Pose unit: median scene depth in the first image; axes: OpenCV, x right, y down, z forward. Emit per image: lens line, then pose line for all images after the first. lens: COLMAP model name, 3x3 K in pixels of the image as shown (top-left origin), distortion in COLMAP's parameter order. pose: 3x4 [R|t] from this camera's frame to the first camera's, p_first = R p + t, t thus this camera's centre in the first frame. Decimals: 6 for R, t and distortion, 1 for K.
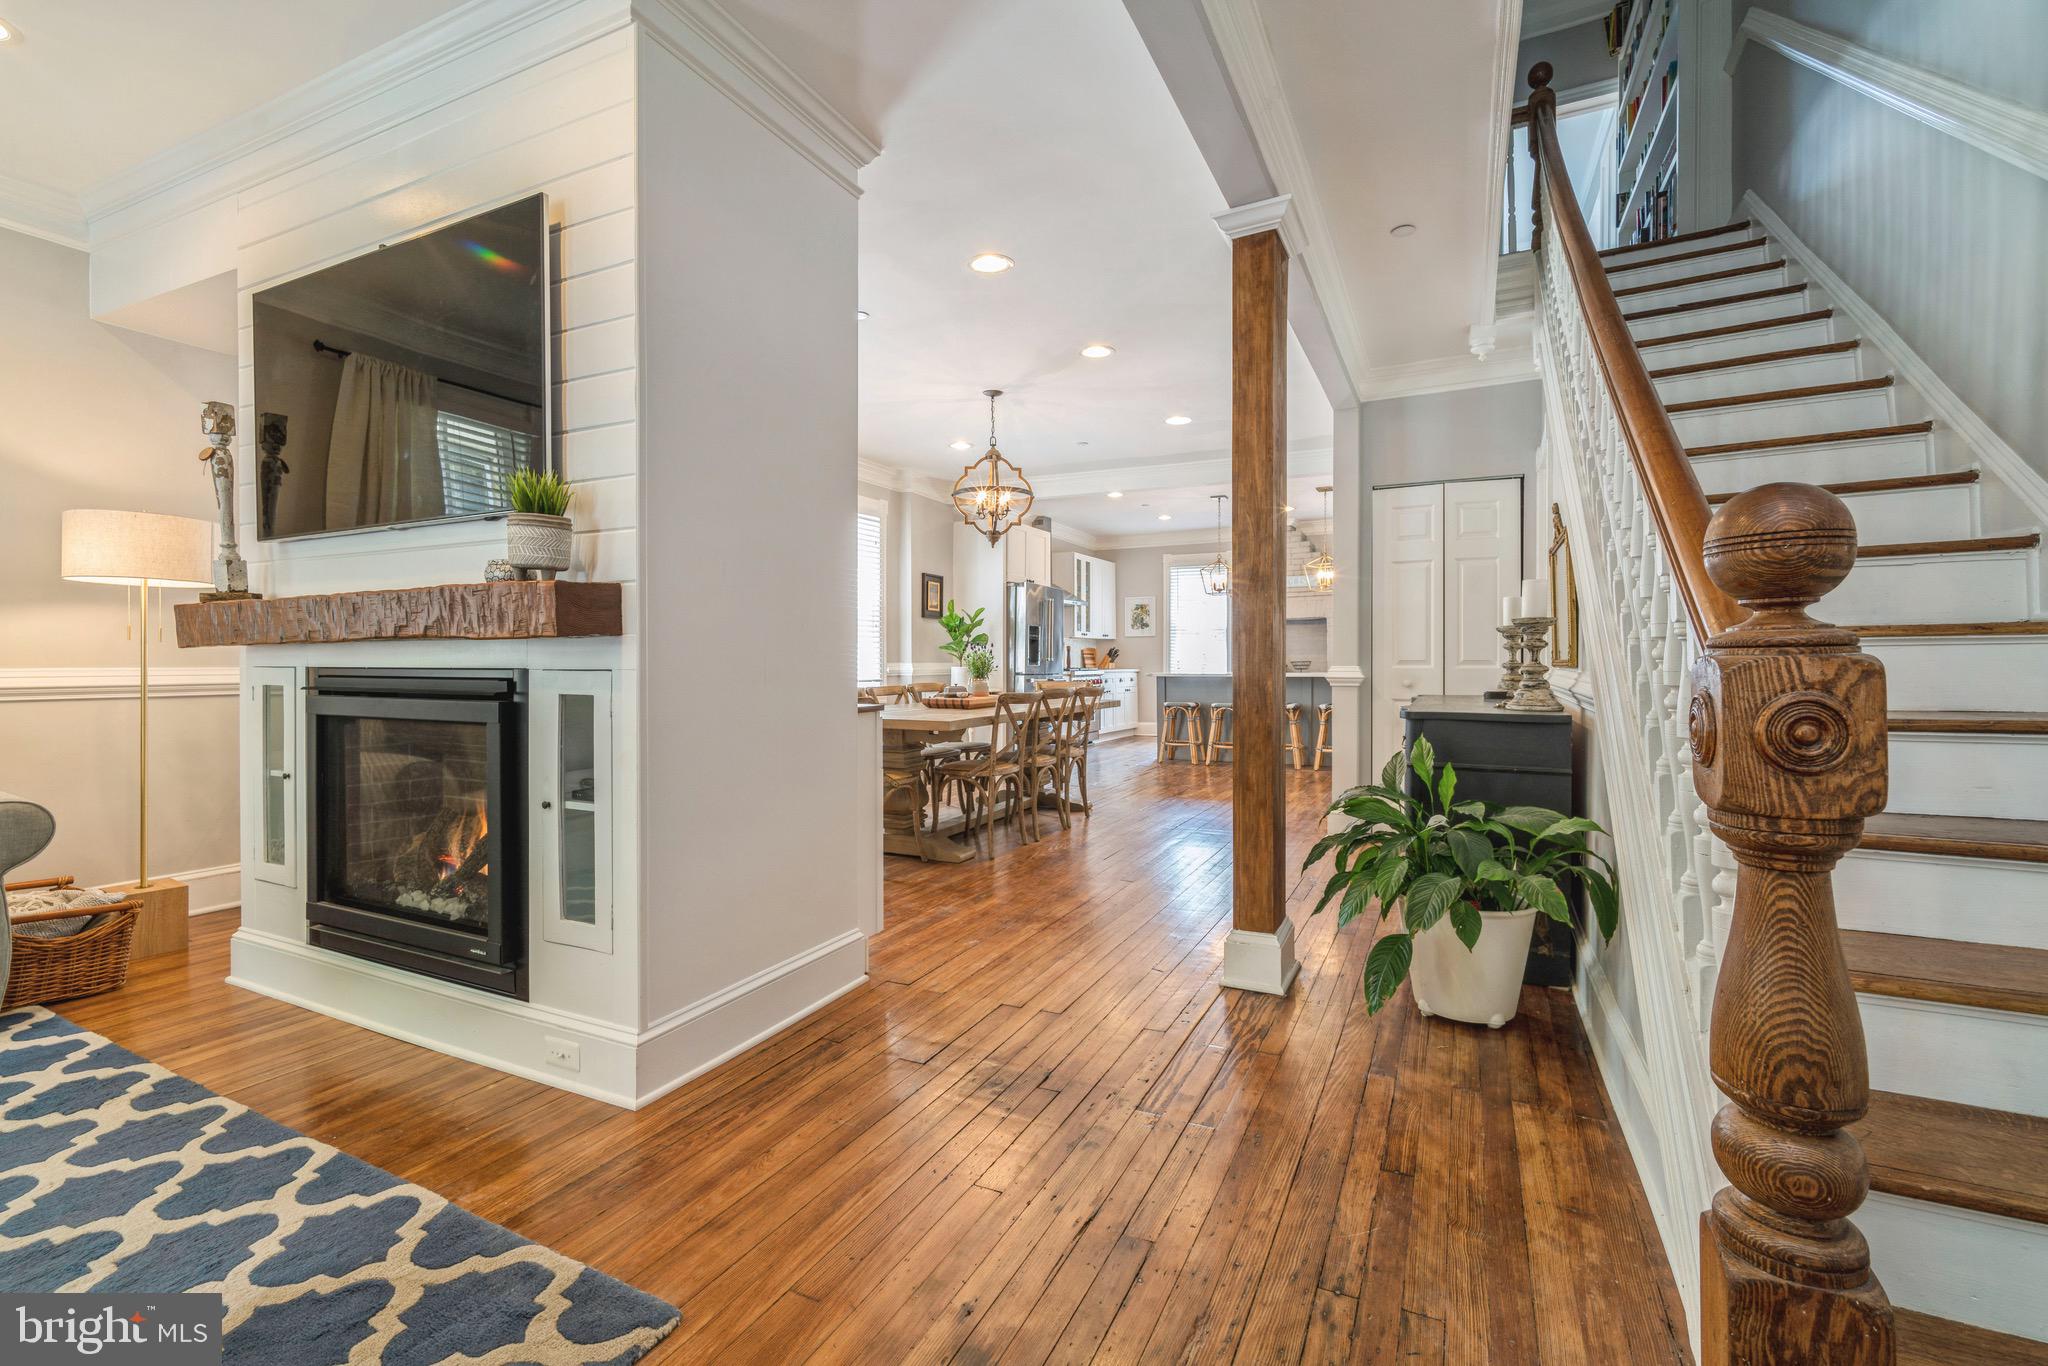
lens RADIAL K [[889.9, 0, 1020.2], [0, 889.9, 660.9], [0, 0, 1]] dist [-0.002876, 0.000190]
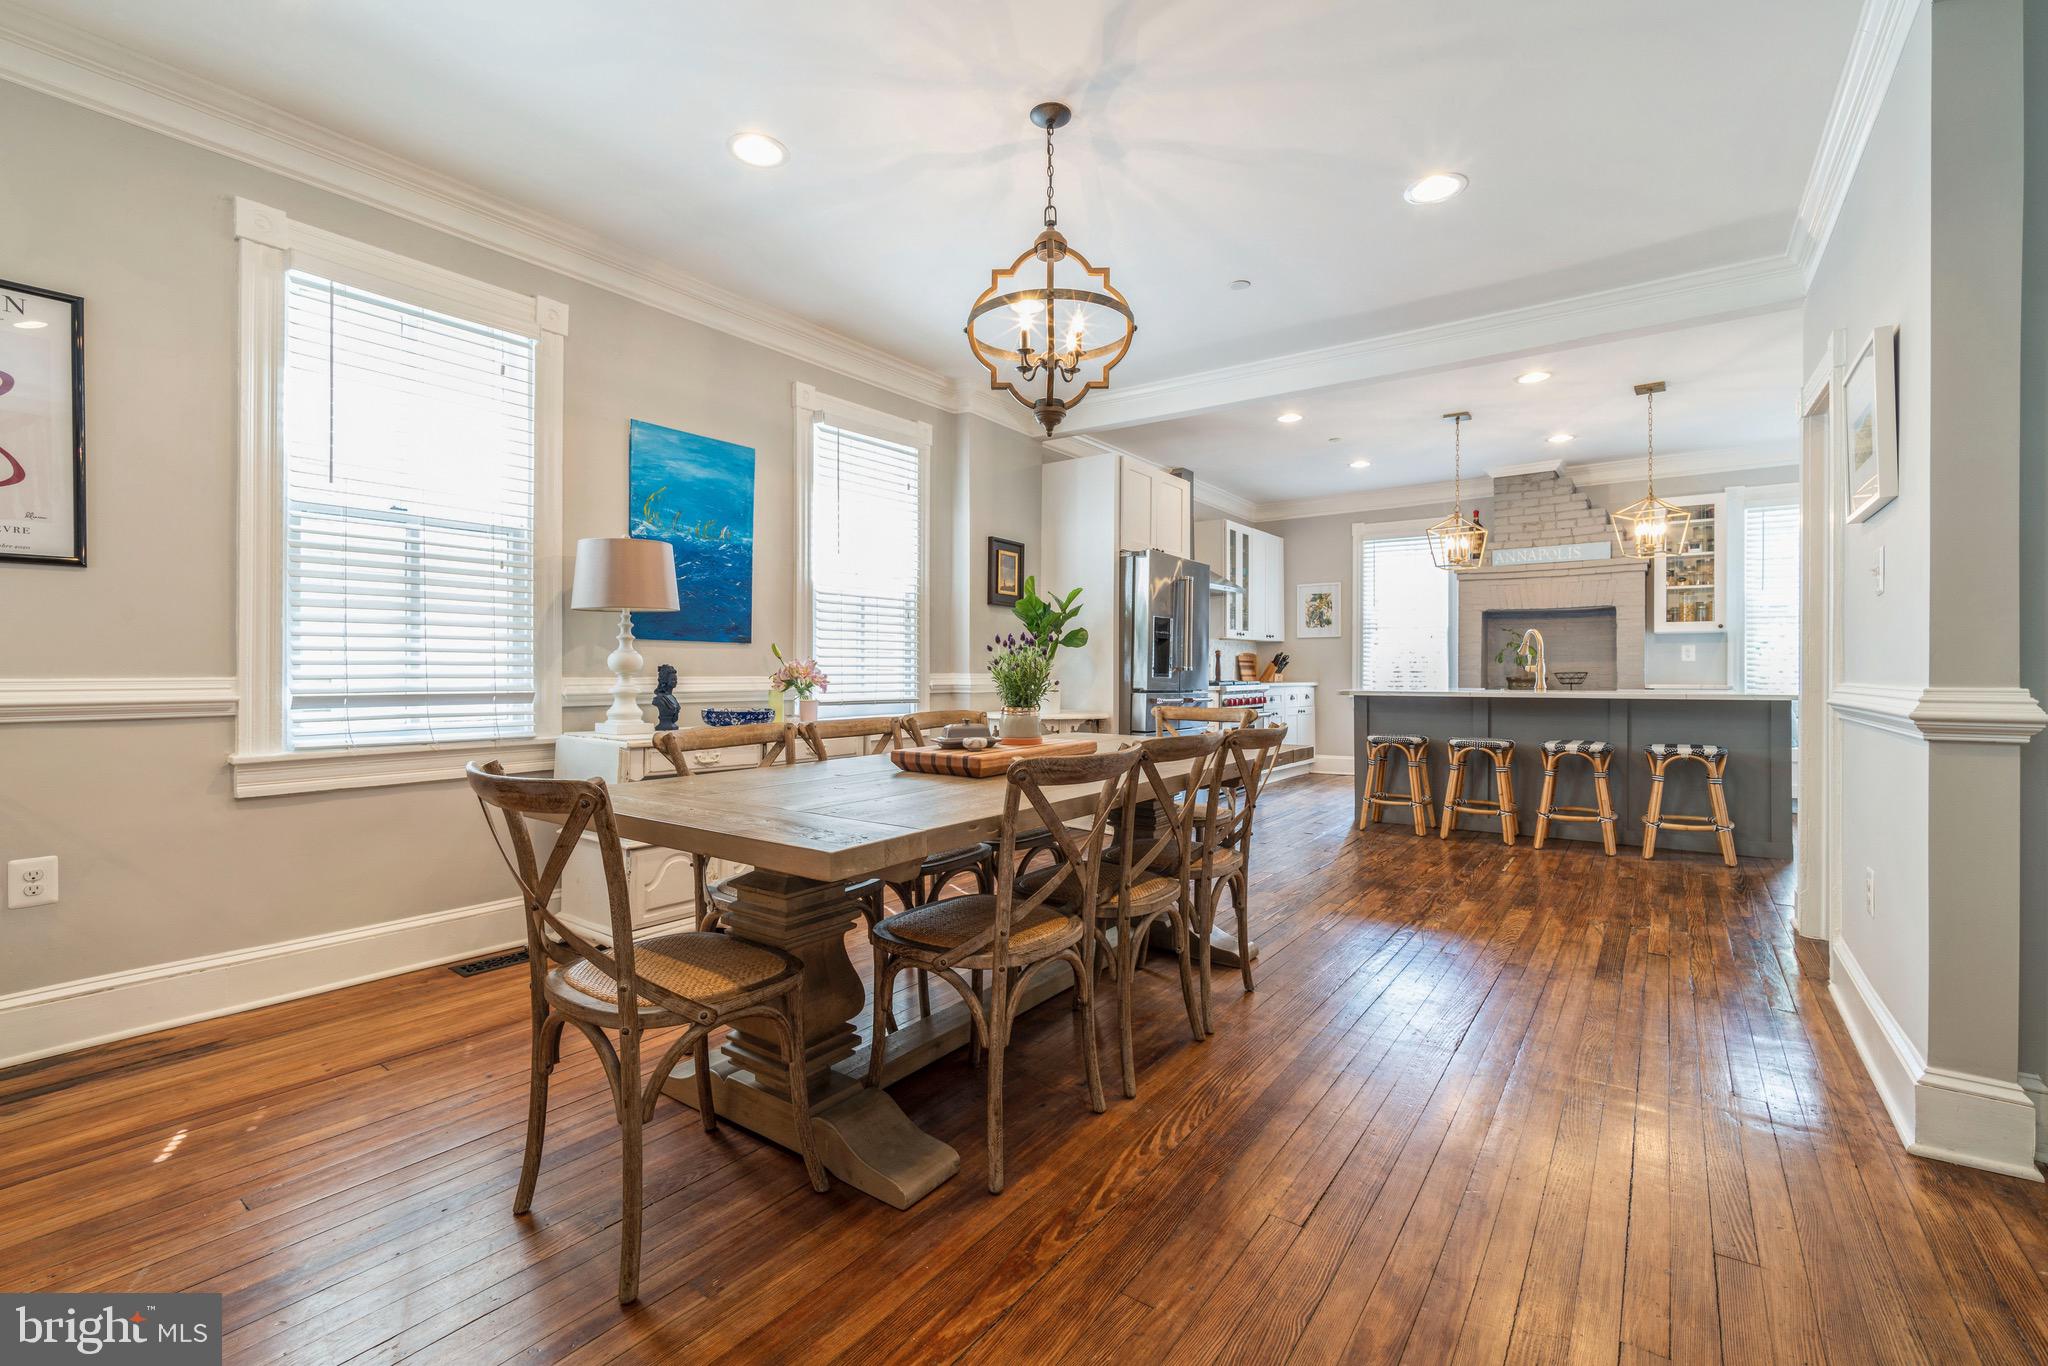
lens RADIAL K [[884.0, 0, 1017.5], [0, 884.0, 671.9], [0, 0, 1]] dist [-0.003585, -0.000339]
pose [[0.985052, 0.003520, -0.172219, 0.023865], [-0.003075, 0.999991, 0.002849, -0.000781], [0.172228, -0.002277, 0.985055, 0.356144]]
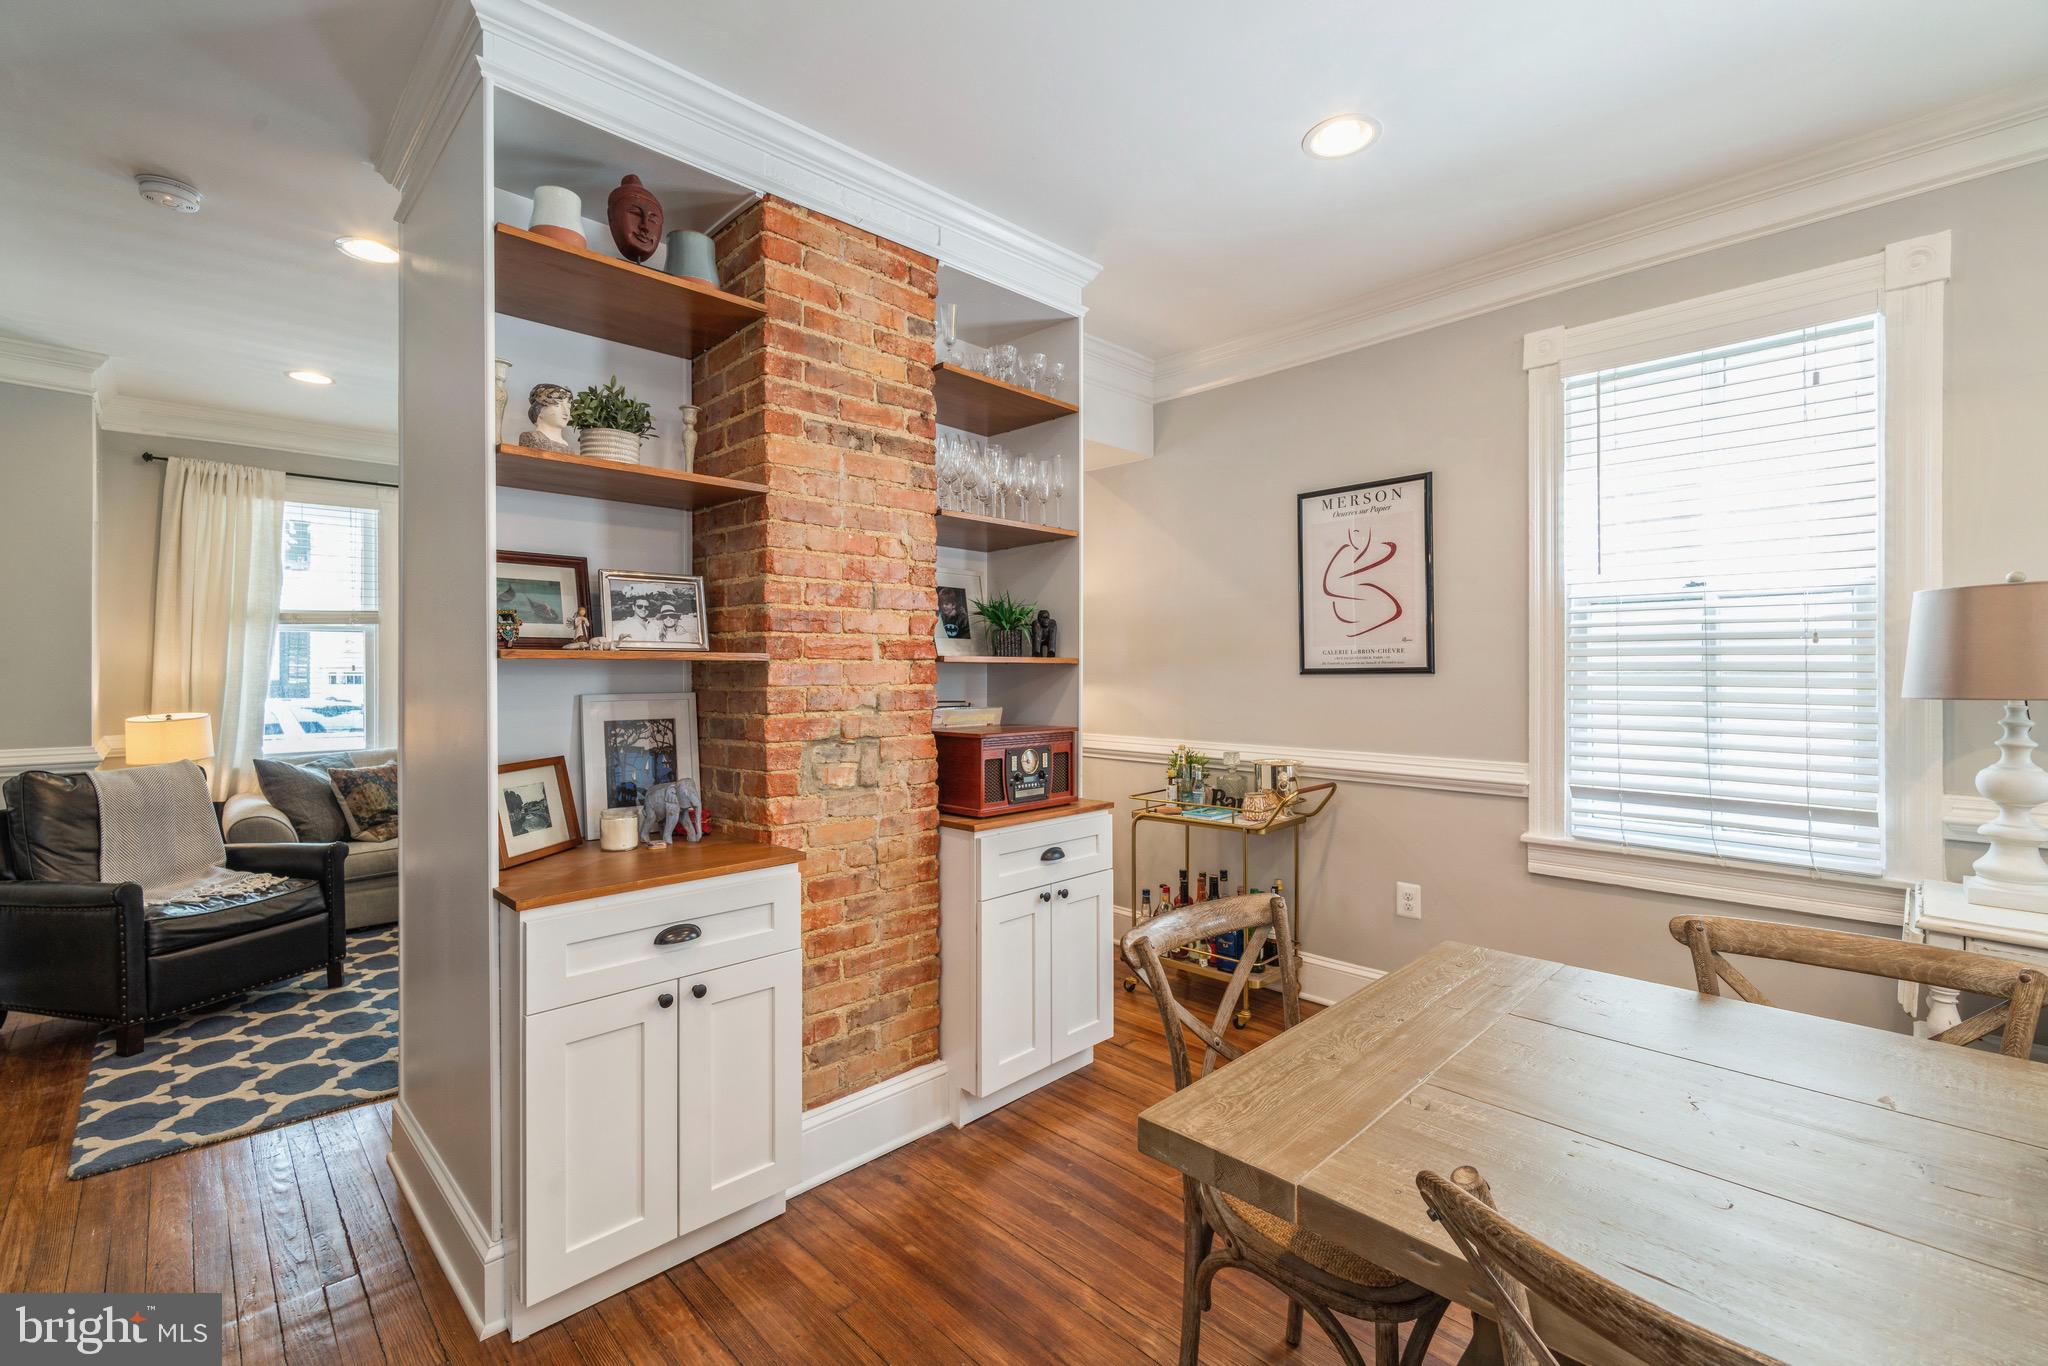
lens RADIAL K [[884.0, 0, 1017.5], [0, 884.0, 671.9], [0, 0, 1]] dist [-0.003585, -0.000339]
pose [[-0.335651, 0.003191, -0.941981, 0.096505], [0.000911, 0.999995, 0.003062, -0.035753], [0.941986, 0.000170, -0.335652, 0.547954]]
